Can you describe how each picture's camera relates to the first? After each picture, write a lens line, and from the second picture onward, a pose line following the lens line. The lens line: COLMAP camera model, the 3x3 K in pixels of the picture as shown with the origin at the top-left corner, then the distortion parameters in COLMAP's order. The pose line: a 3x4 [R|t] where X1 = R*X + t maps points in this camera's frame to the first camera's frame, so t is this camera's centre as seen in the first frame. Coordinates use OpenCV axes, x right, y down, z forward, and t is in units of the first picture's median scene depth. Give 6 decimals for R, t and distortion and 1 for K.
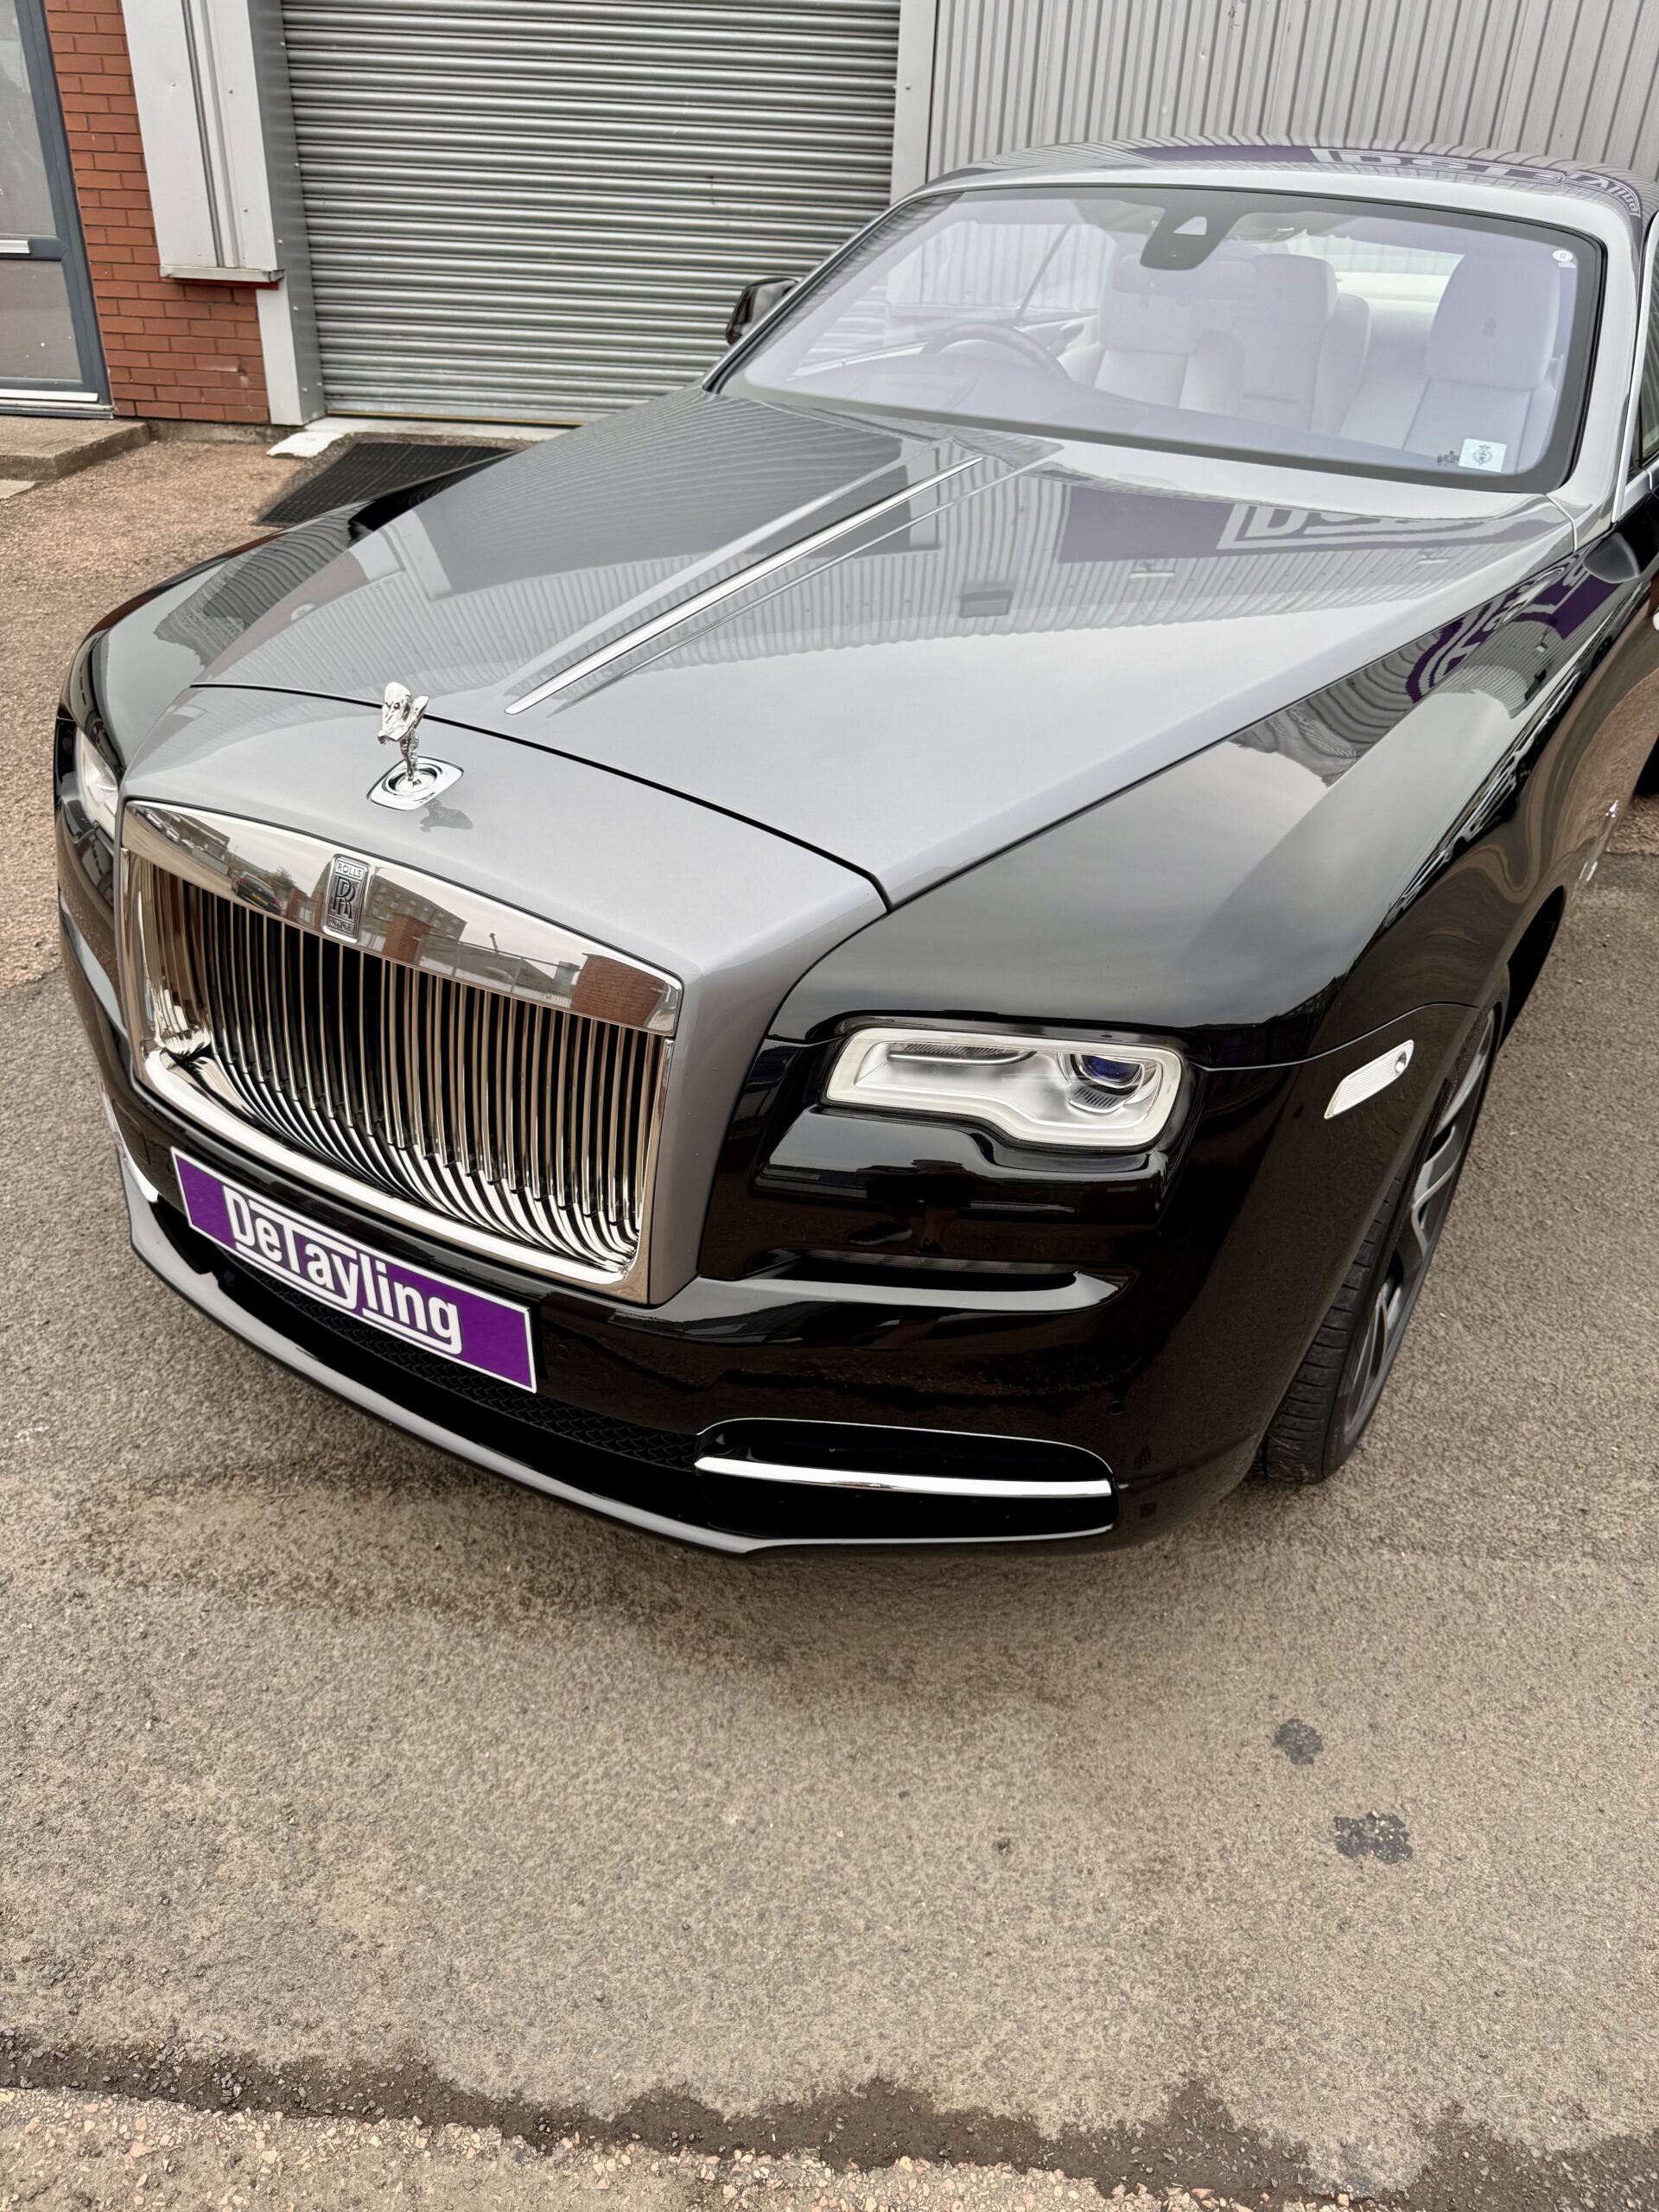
lens RADIAL K [[1647.2, 0, 823.1], [0, 1647.2, 1132.7], [0, 0, 1]] dist [-0.005531, 0.002554]
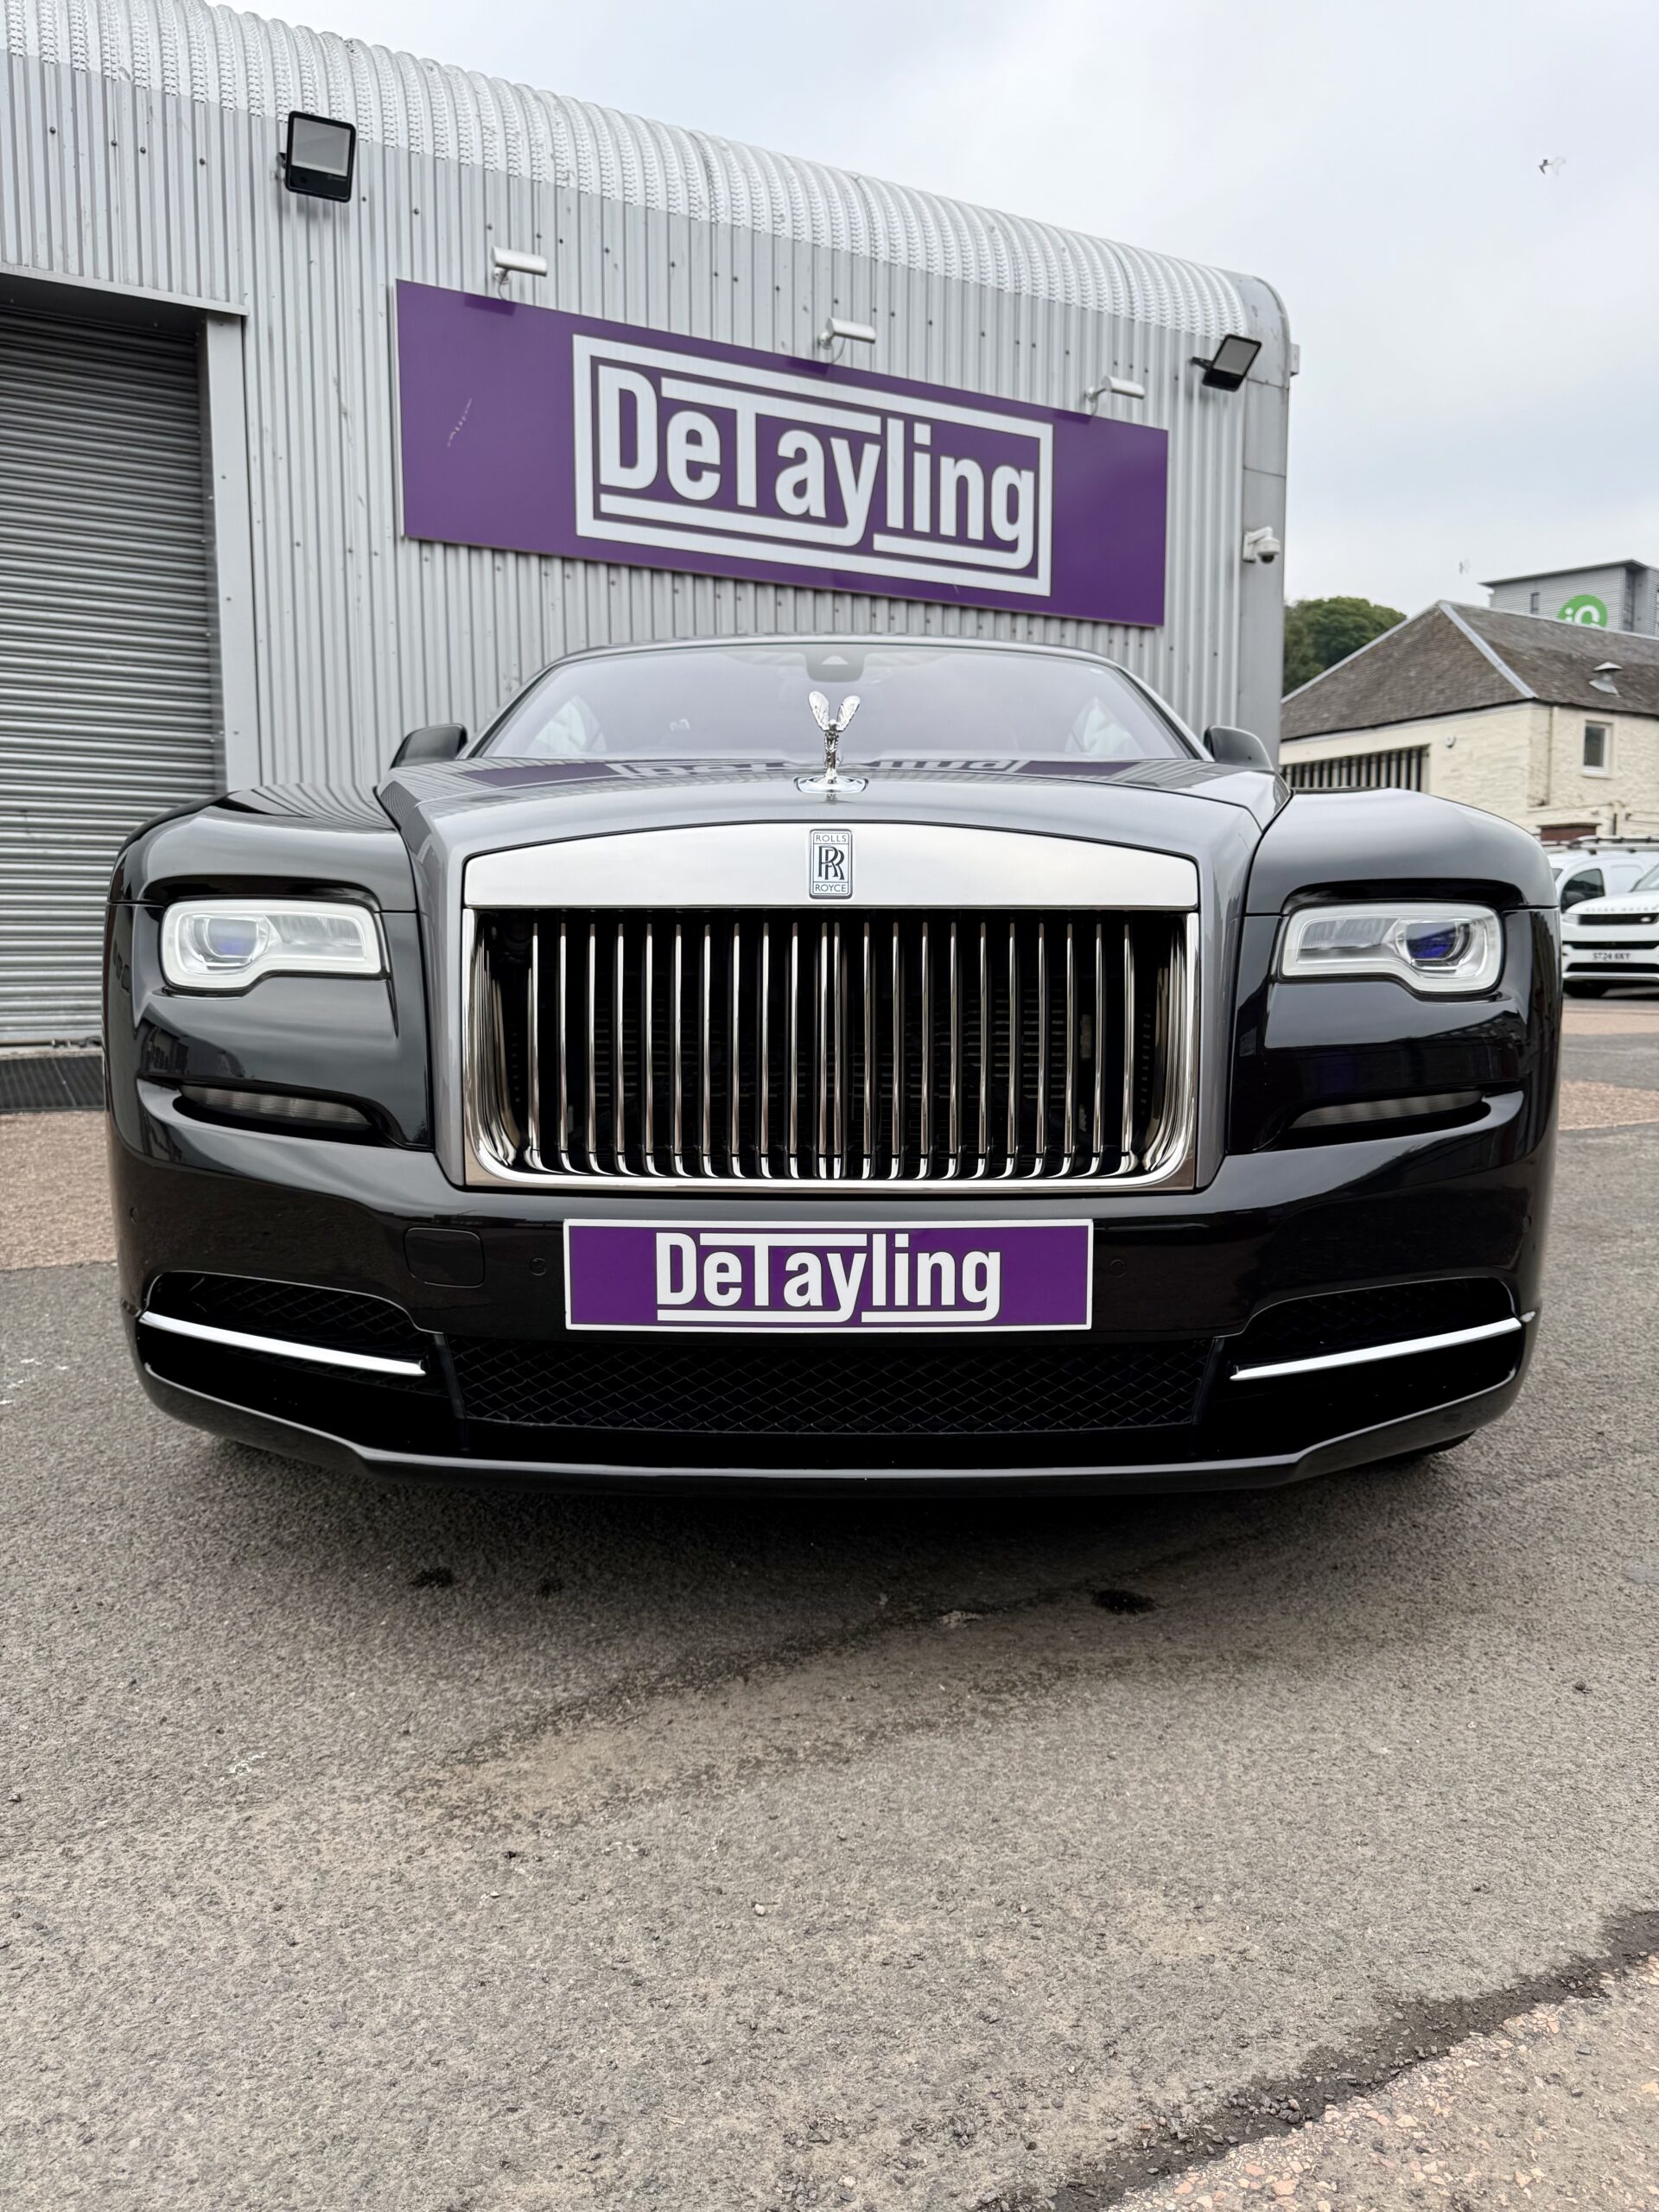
lens RADIAL K [[1677.8, 0, 806.0], [0, 1677.8, 1139.4], [0, 0, 1]] dist [-0.003476, -0.002418]
pose [[0.839269, -0.092351, 0.535816, -0.812680], [0.312209, 0.888664, -0.335858, 0.330947], [-0.445144, 0.449162, 0.774661, 0.262097]]
